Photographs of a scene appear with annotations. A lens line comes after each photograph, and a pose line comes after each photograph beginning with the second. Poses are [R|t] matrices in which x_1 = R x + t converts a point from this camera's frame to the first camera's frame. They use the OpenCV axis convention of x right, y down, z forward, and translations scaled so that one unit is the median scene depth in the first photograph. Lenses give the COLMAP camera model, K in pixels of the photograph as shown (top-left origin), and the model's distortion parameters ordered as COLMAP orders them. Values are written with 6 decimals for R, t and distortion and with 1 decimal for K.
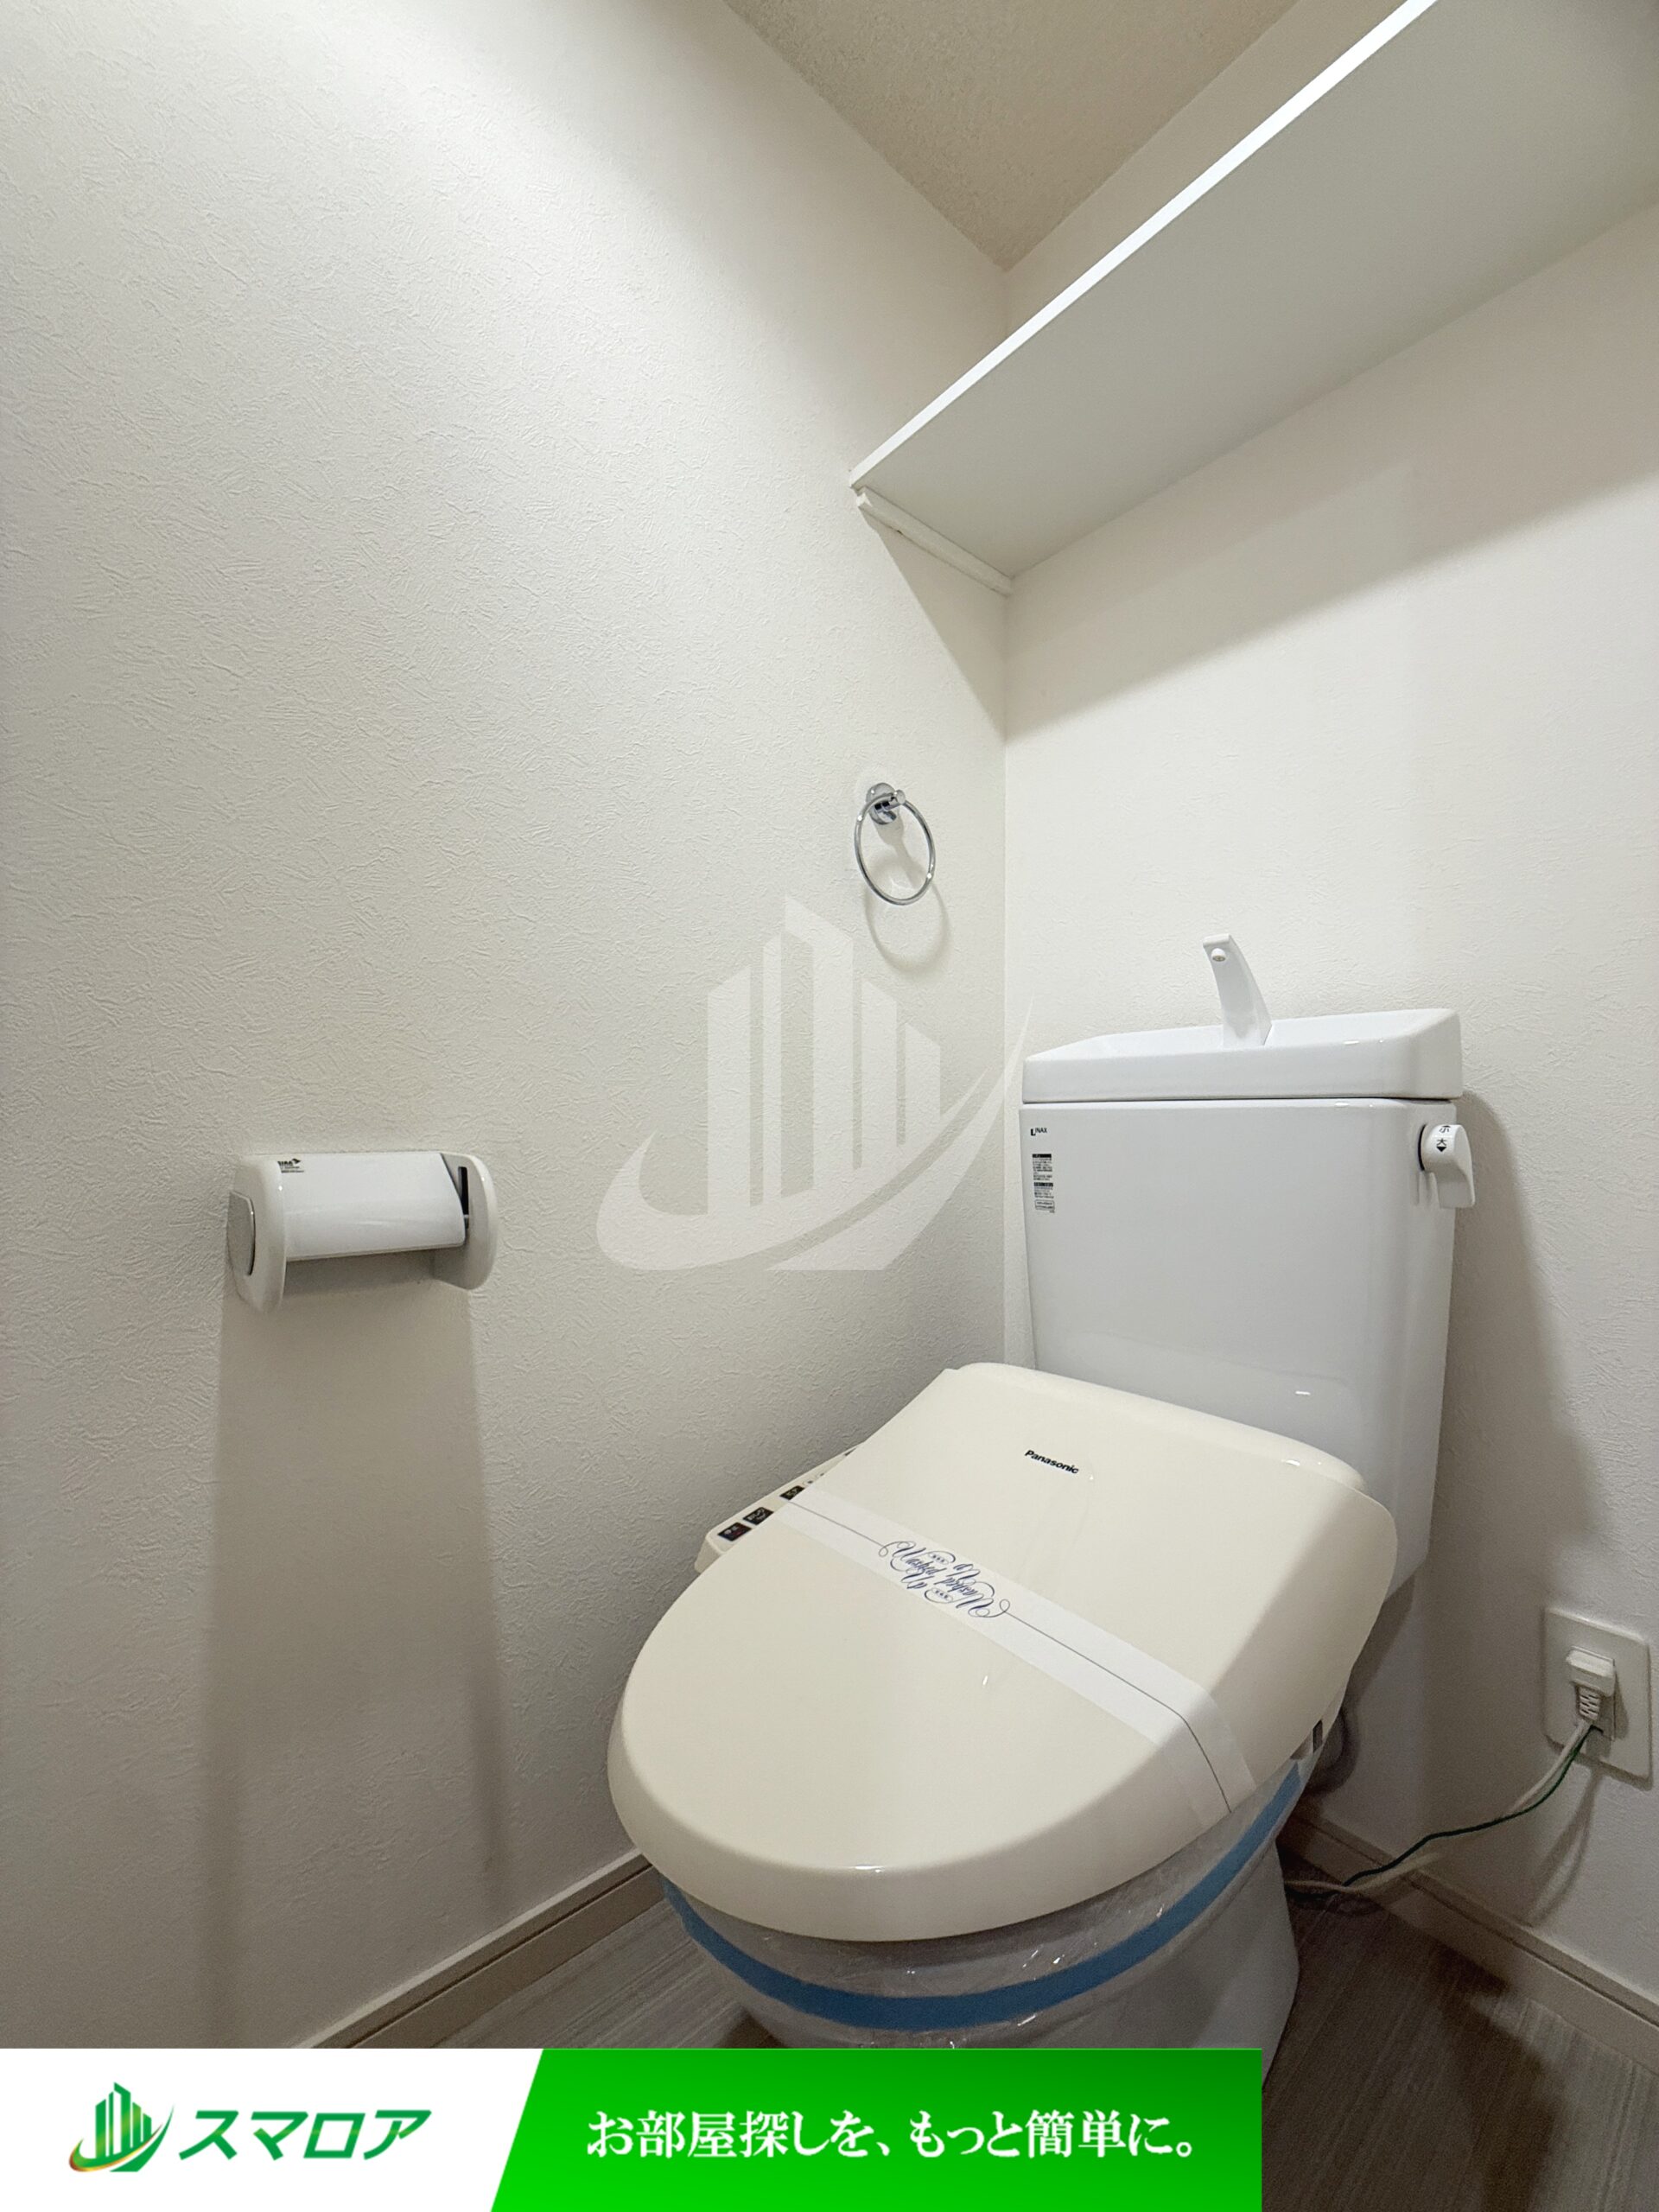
lens RADIAL K [[881.2, 0, 830.3], [0, 881.2, 1105.1], [0, 0, 1]] dist [0.000548, 0.000242]
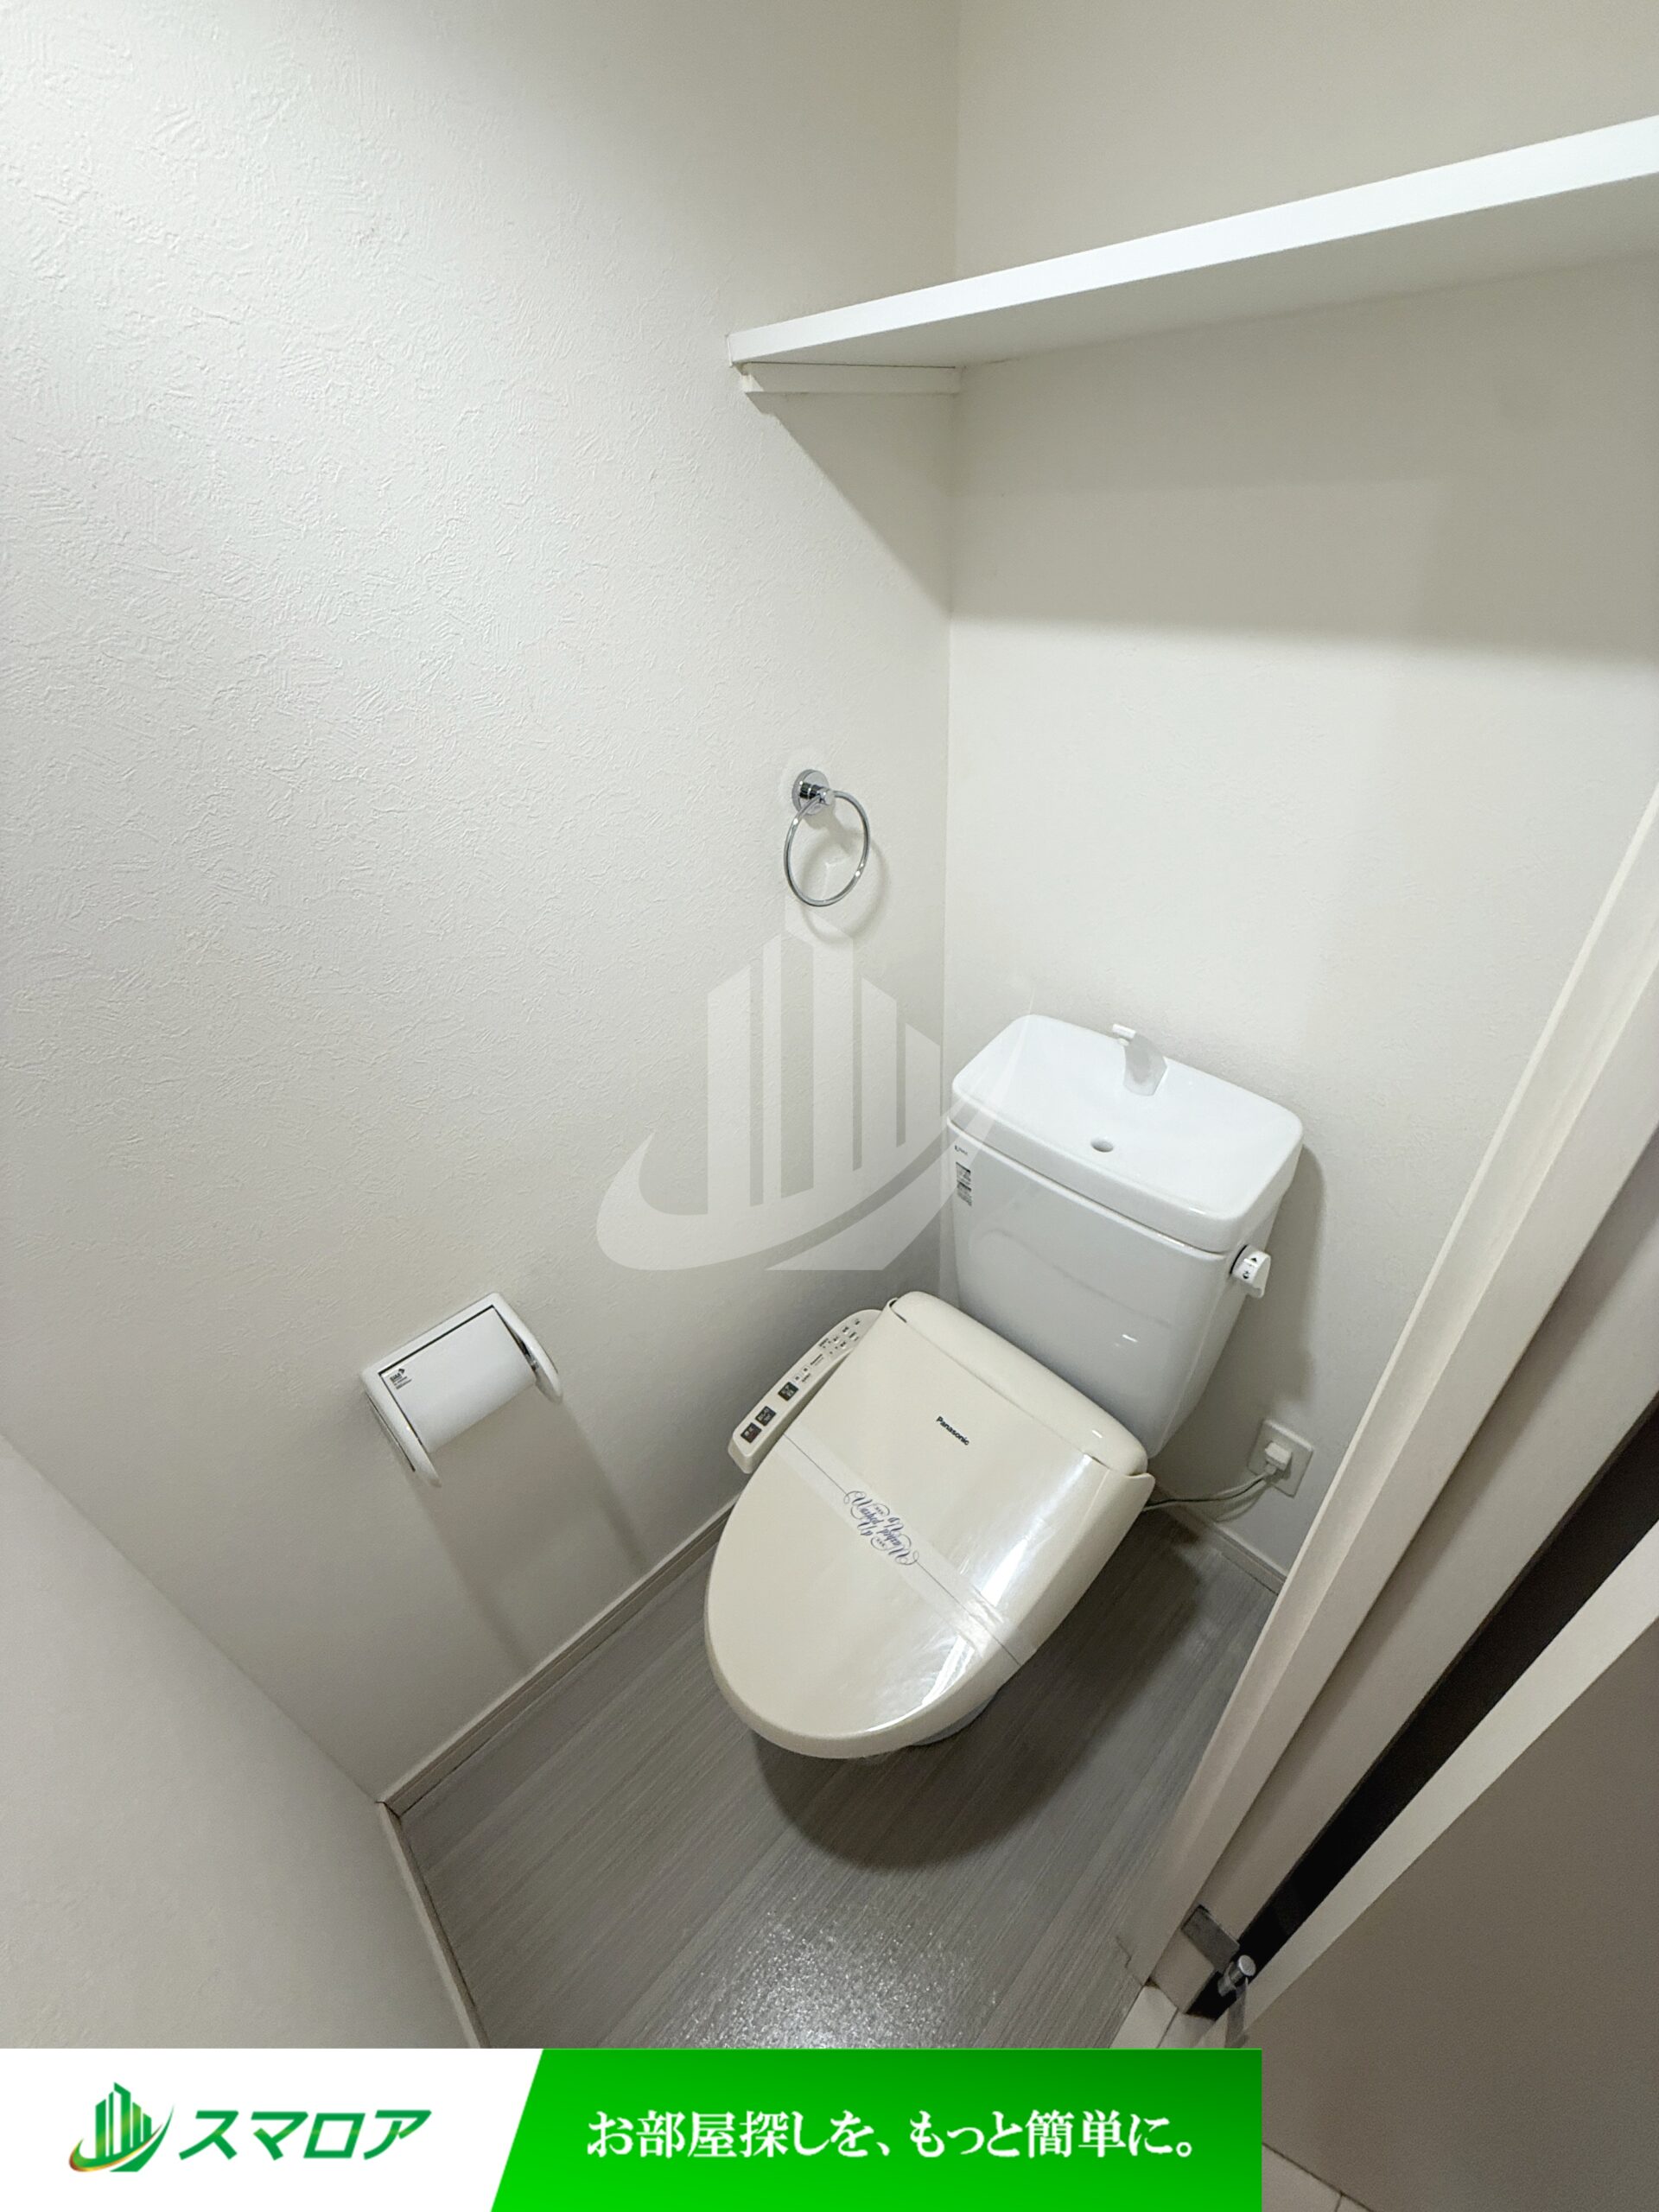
lens RADIAL K [[881.2, 0, 832.3], [0, 881.2, 1102.5], [0, 0, 1]] dist [0.000548, 0.000242]
pose [[0.996608, -0.082100, 0.005584, 0.078973], [0.062953, 0.804364, 0.590792, -0.977084], [-0.052995, -0.588437, 0.806804, 0.105079]]
